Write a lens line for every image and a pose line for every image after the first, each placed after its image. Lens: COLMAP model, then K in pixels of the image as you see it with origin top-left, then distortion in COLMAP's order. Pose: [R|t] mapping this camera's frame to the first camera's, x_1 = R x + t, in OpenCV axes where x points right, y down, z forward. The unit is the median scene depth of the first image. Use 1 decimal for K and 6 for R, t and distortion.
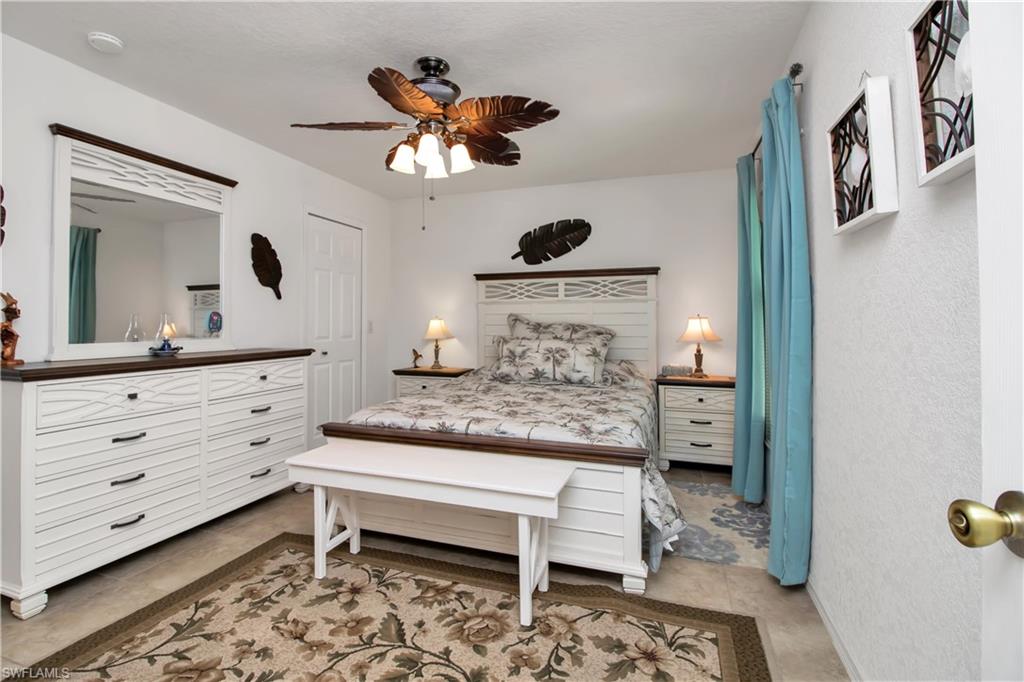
lens RADIAL K [[479.5, 0, 487.7], [0, 479.5, 317.9], [0, 0, 1]] dist [0.001862, -0.012450]
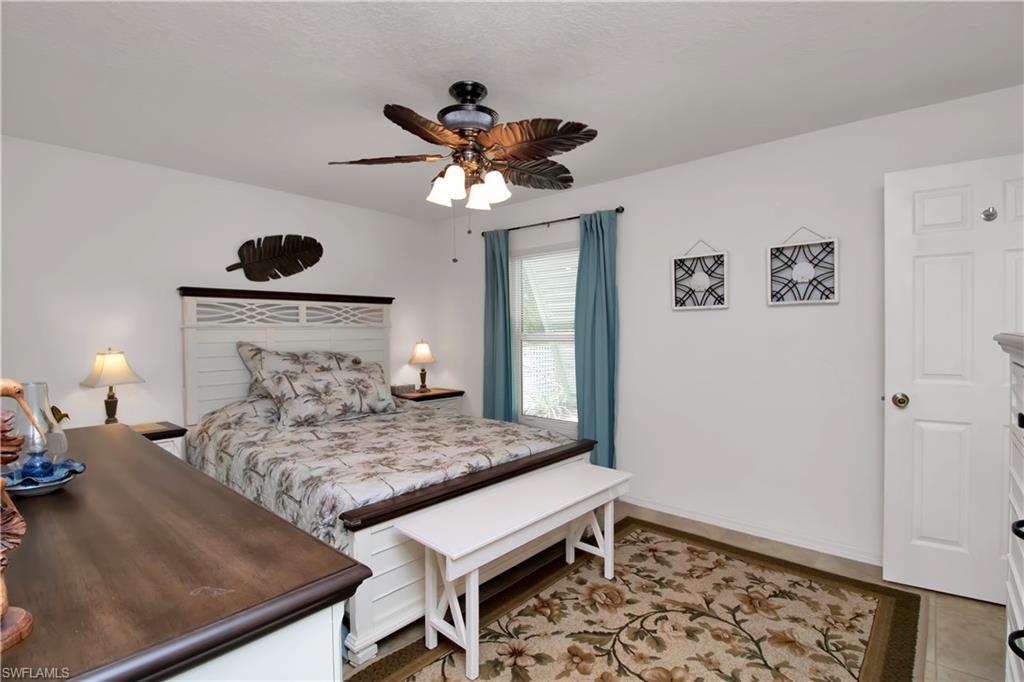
lens RADIAL K [[479.5, 0, 506.6], [0, 479.5, 337.4], [0, 0, 1]] dist [0.001862, -0.012450]
pose [[0.383301, -0.017268, 0.923462, -0.629804], [0.000224, 0.999827, 0.018603, -0.037967], [-0.923624, -0.006924, 0.383238, 0.364669]]
